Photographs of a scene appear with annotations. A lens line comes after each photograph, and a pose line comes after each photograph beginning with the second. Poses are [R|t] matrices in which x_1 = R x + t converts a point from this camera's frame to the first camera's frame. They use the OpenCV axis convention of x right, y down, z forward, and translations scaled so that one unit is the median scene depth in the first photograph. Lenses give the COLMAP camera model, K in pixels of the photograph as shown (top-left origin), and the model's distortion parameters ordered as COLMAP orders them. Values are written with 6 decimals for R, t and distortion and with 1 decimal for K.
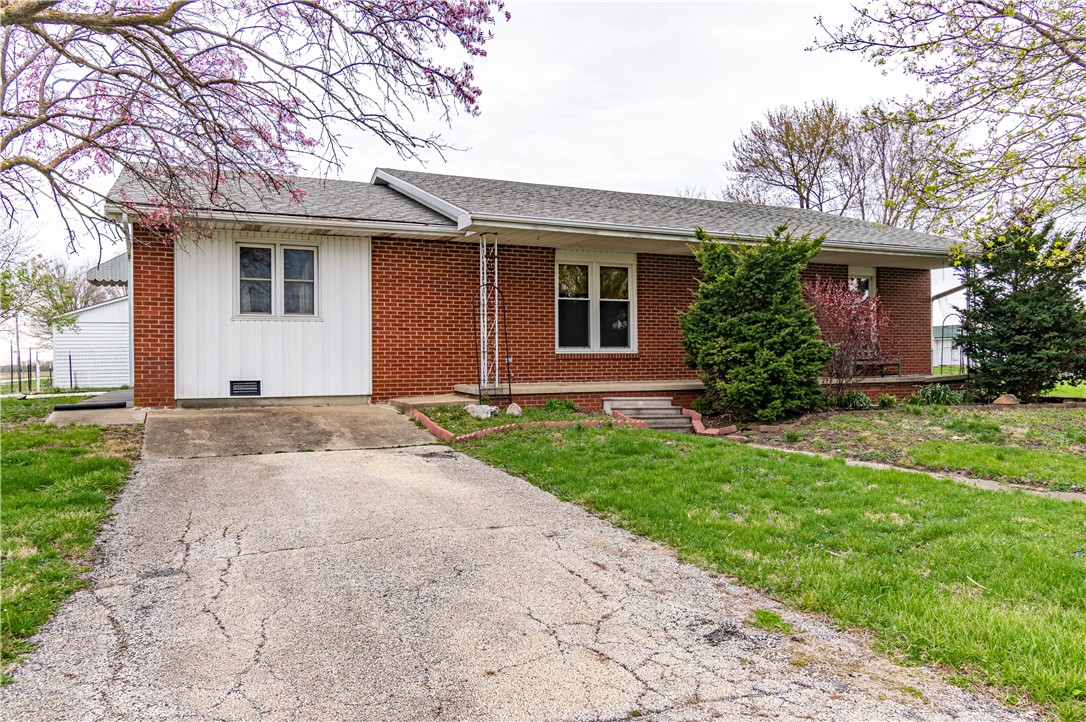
lens RADIAL K [[788.3, 0, 543.0], [0, 788.3, 361.0], [0, 0, 1]] dist [0.039004, 0.000000]
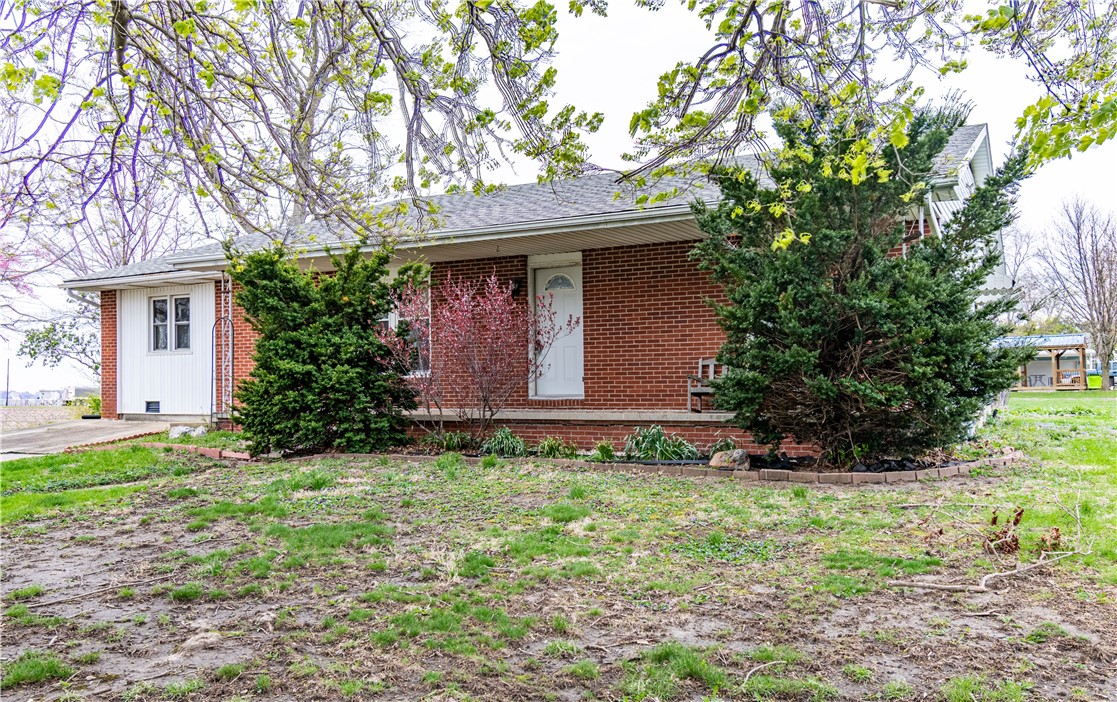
lens RADIAL K [[928.9, 0, 556.9], [0, 928.9, 378.1], [0, 0, 1]] dist [-0.007044, -0.003244]
pose [[0.603426, -0.002774, -0.797414, 1.218887], [0.003708, 0.999993, -0.000673, -0.009664], [0.797410, -0.002551, 0.603432, 0.583357]]
